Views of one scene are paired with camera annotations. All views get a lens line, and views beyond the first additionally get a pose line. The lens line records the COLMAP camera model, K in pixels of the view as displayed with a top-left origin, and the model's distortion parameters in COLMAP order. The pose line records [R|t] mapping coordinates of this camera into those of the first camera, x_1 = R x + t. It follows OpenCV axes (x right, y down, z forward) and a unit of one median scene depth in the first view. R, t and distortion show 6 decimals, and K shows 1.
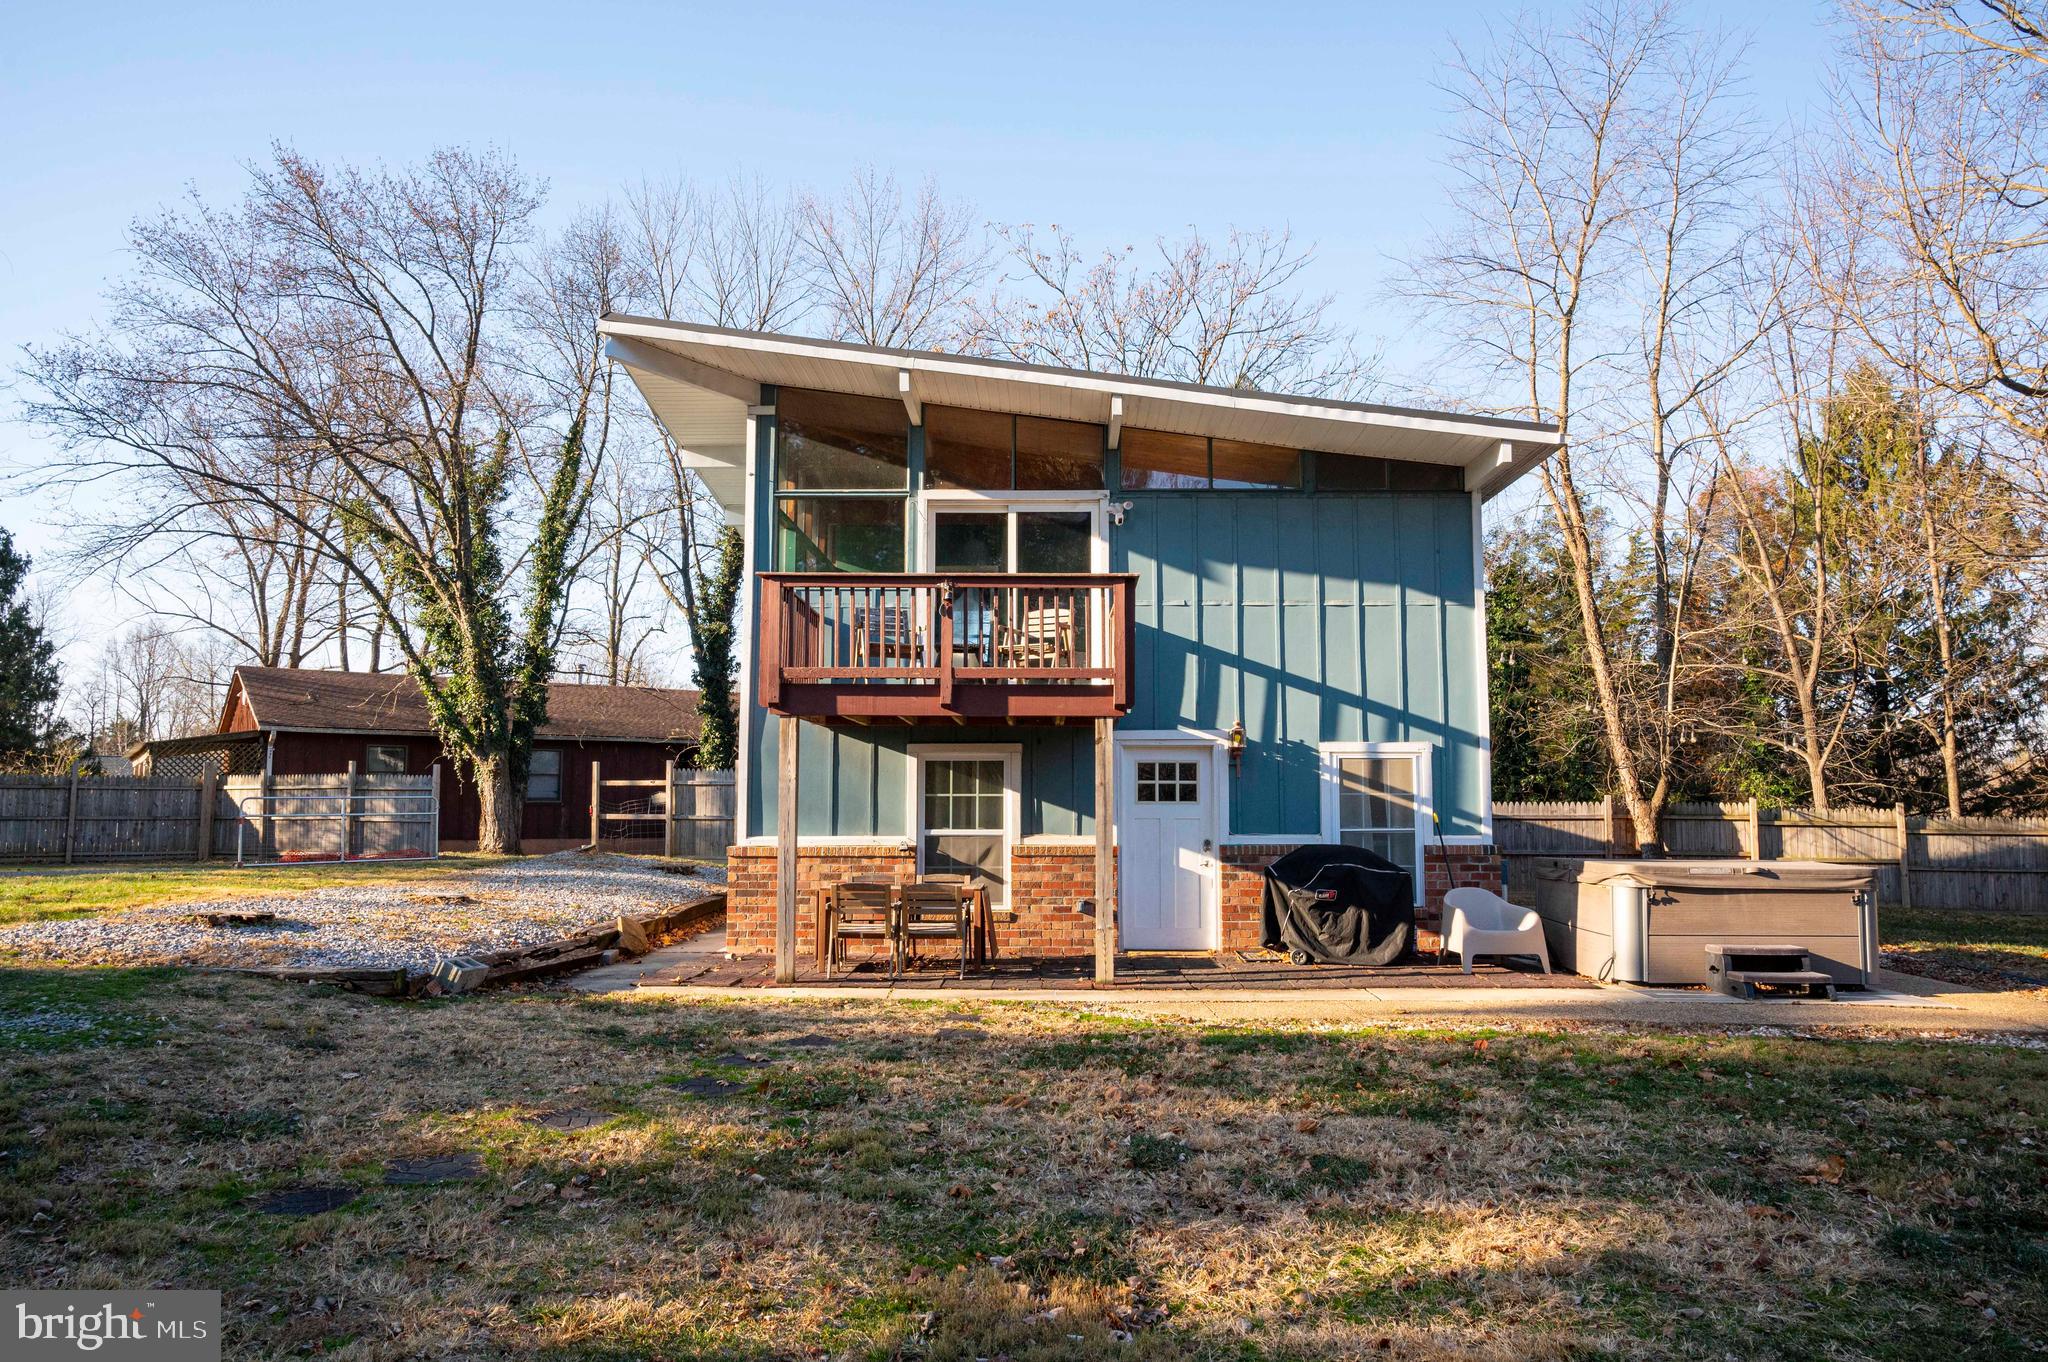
lens RADIAL K [[1365.6, 0, 1027.7], [0, 1365.6, 676.8], [0, 0, 1]] dist [-0.005011, -0.001179]
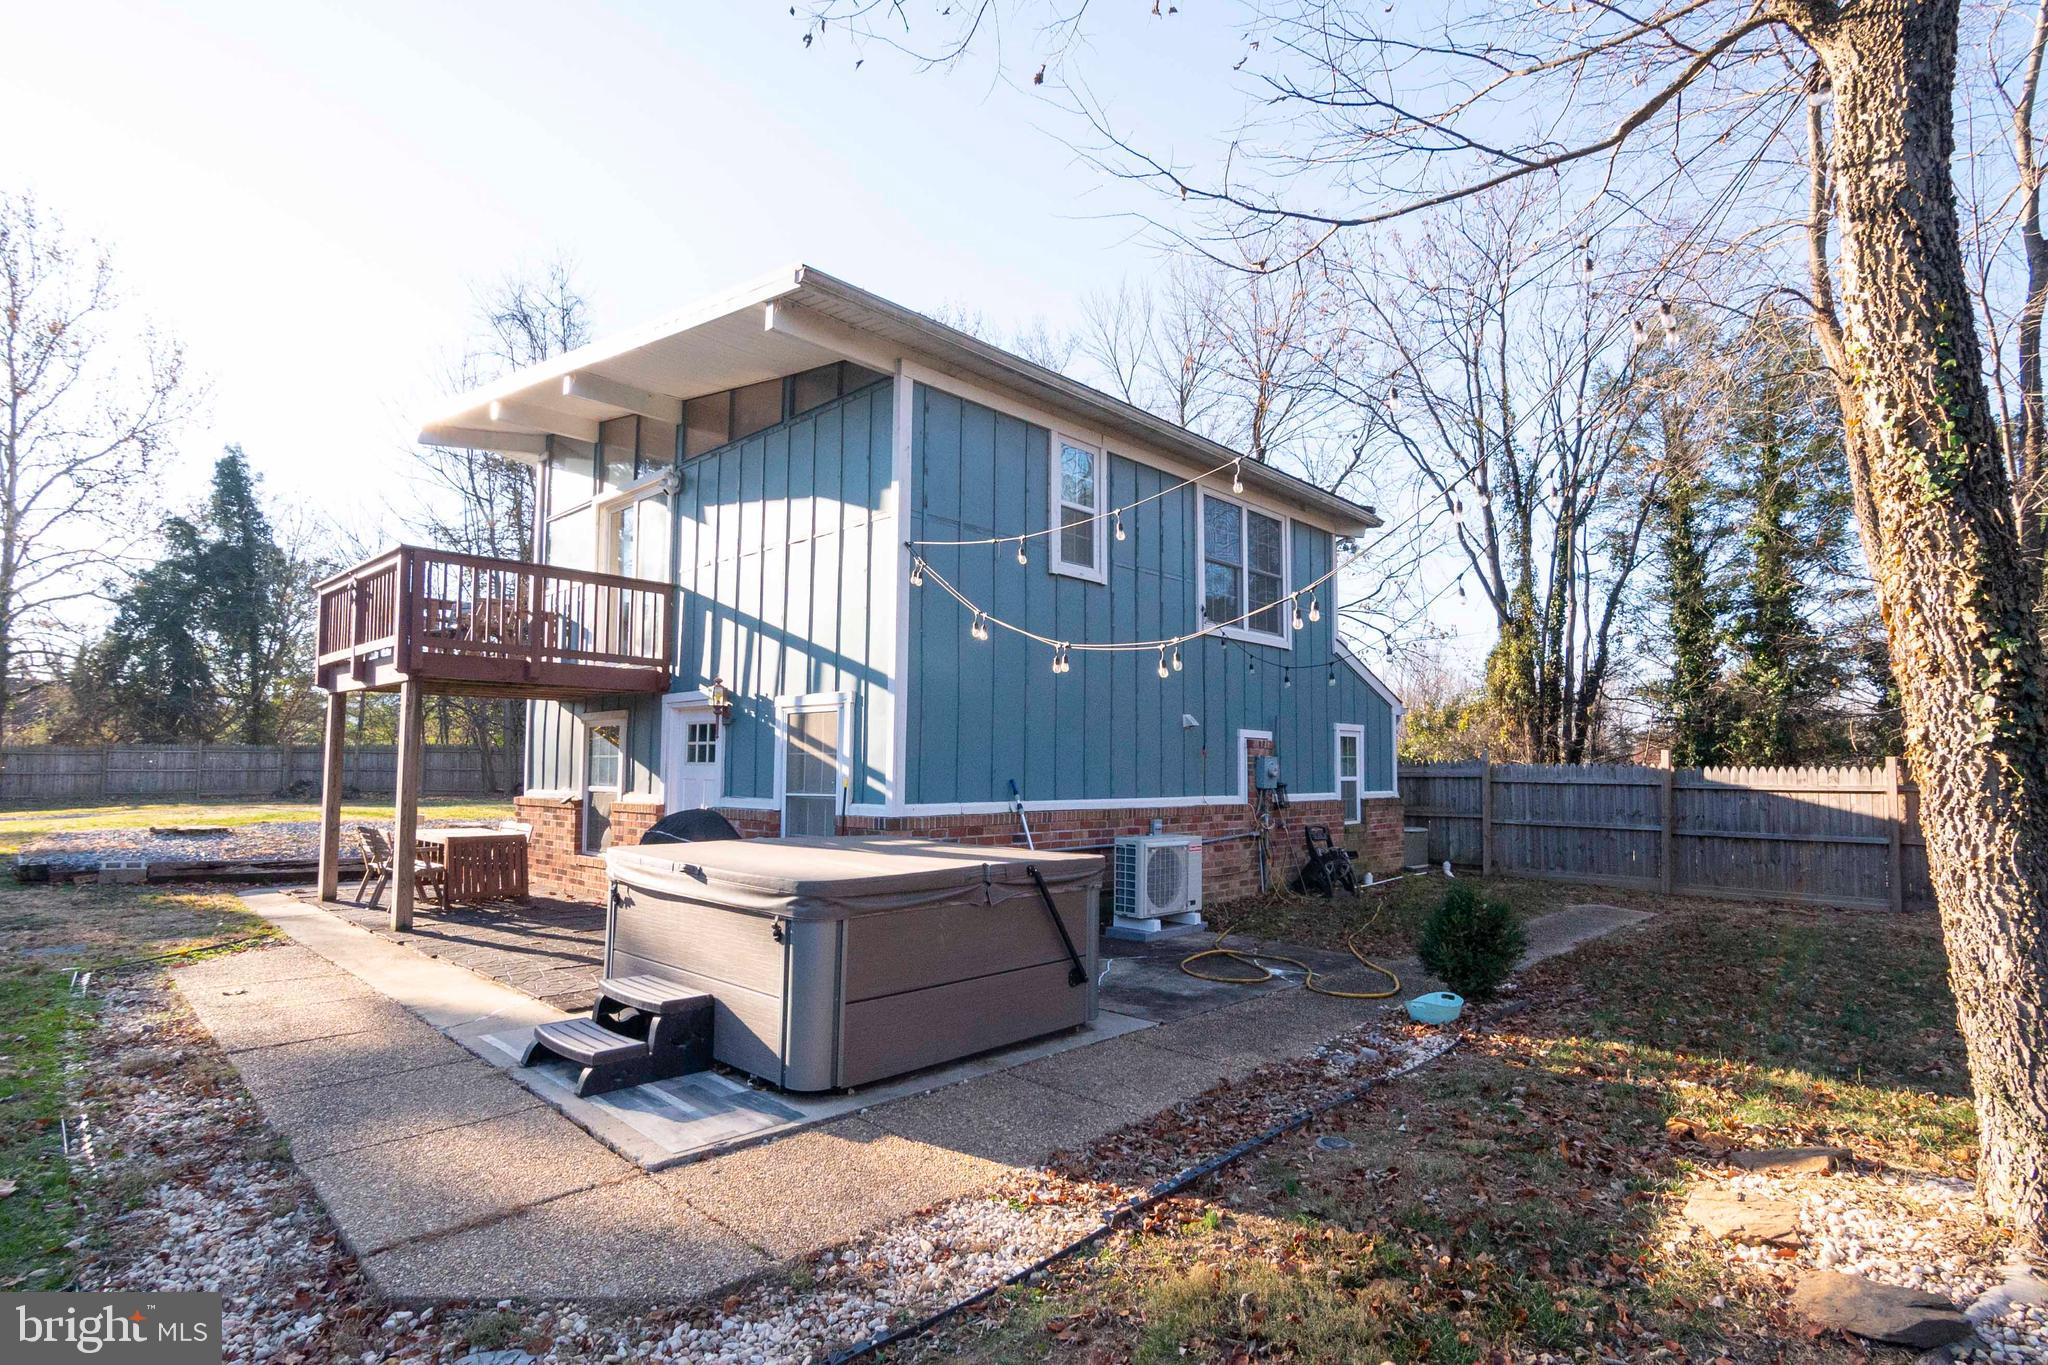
lens RADIAL K [[1005.1, 0, 1021.0], [0, 1005.1, 696.9], [0, 0, 1]] dist [-0.028456, 0.008673]
pose [[0.738714, -0.043444, -0.672617, 0.777426], [0.056867, 0.998380, -0.002030, 0.058635], [0.671615, -0.036750, 0.739988, 0.618506]]
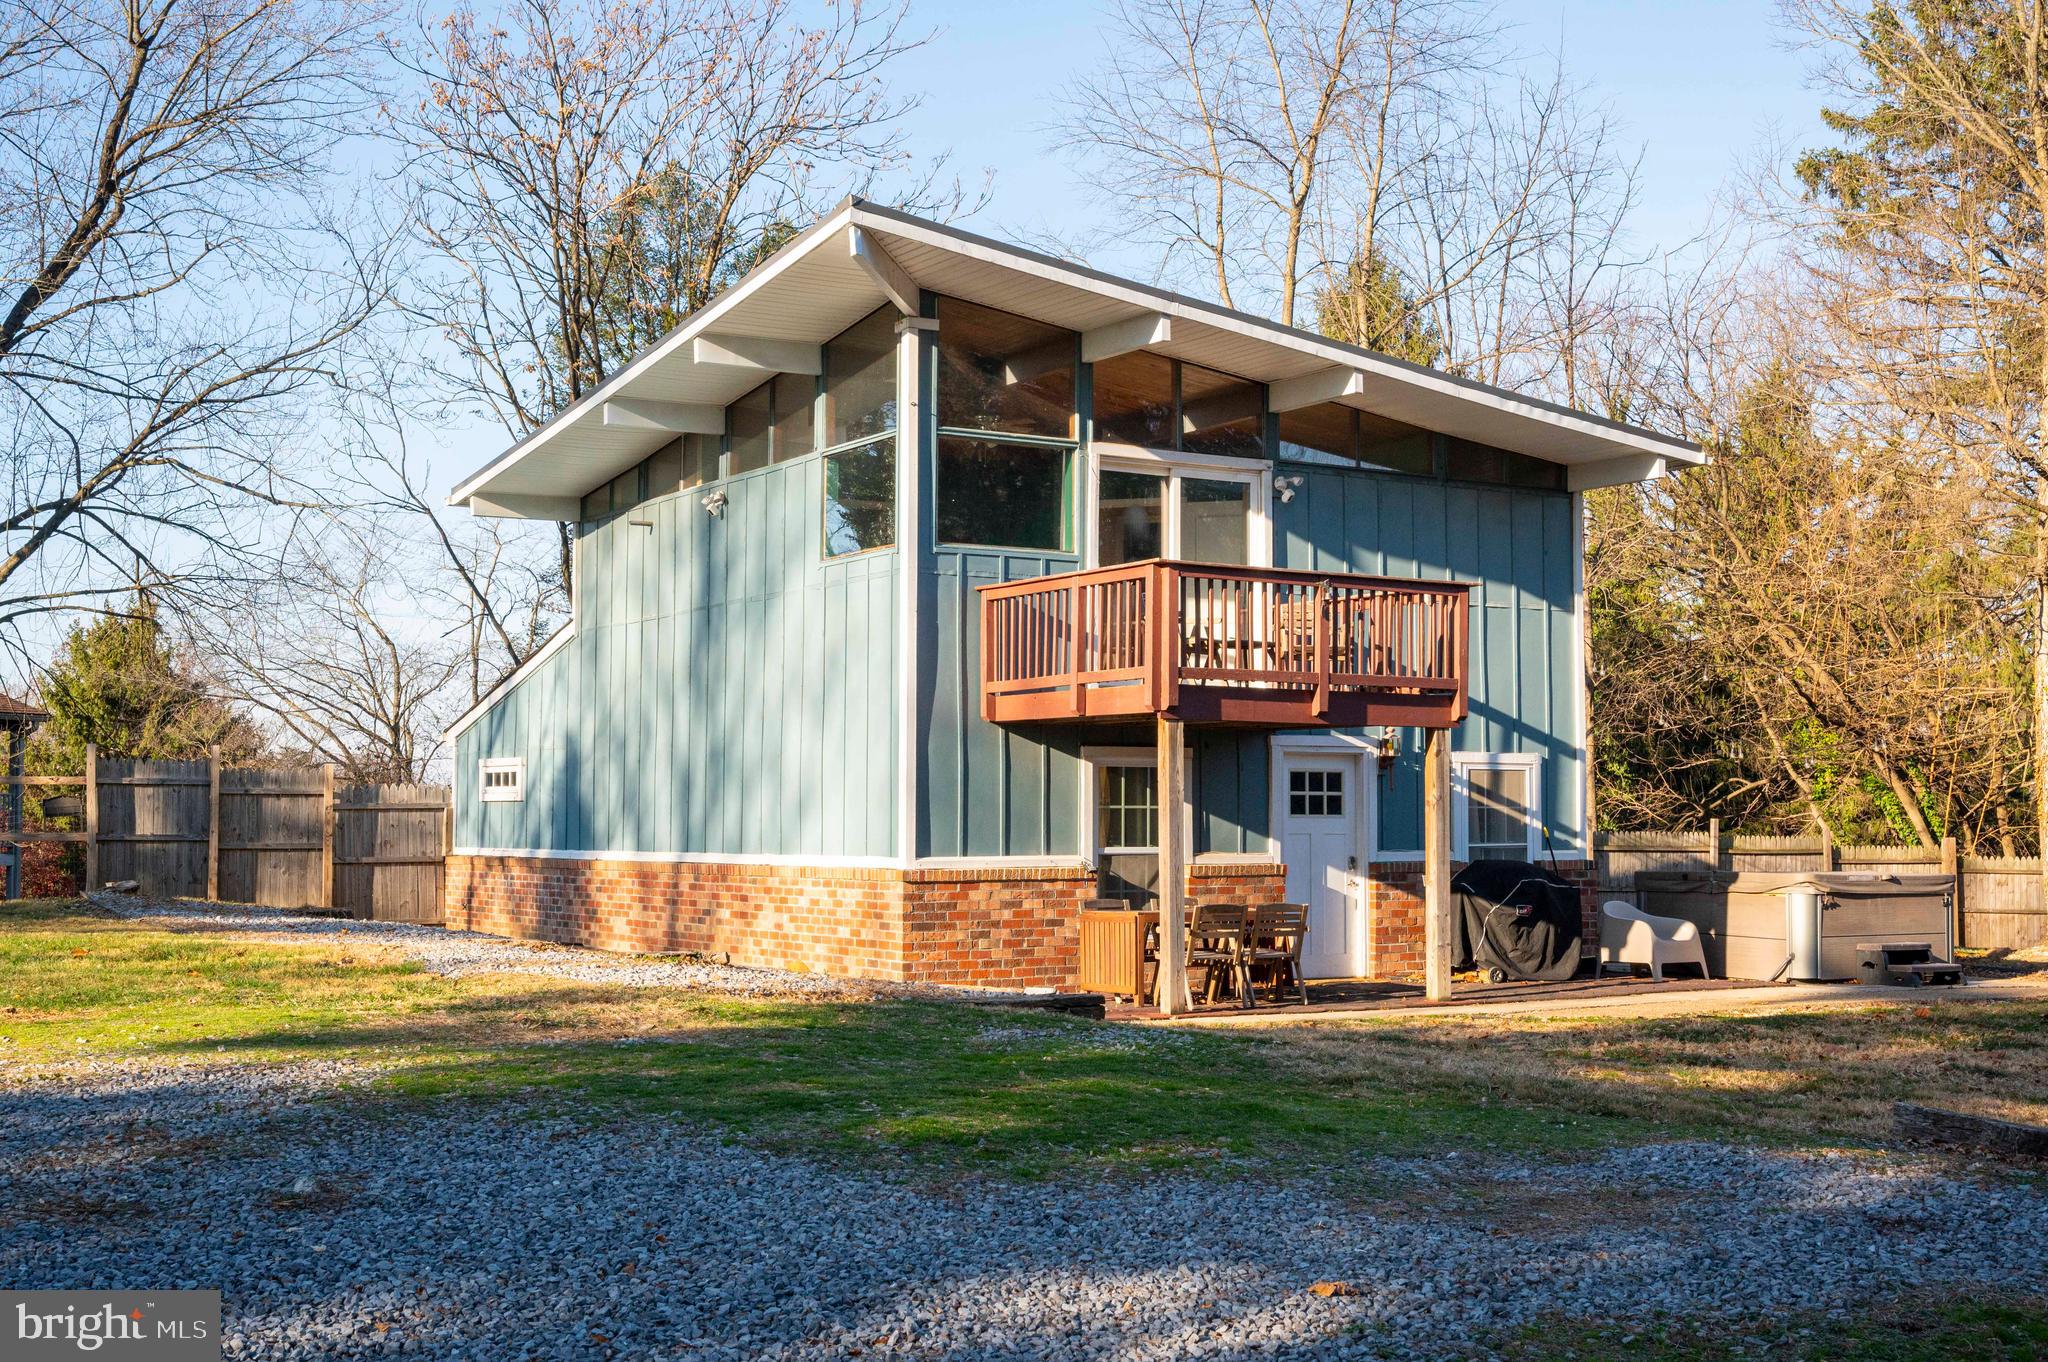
lens RADIAL K [[2455.8, 0, 1018.7], [0, 2455.8, 683.4], [0, 0, 1]] dist [0.011397, 0.000000]
pose [[0.841833, 0.029418, 0.538936, -0.942577], [-0.051196, 0.998364, 0.025473, -0.026224], [-0.537305, -0.049035, 0.841961, -0.253402]]
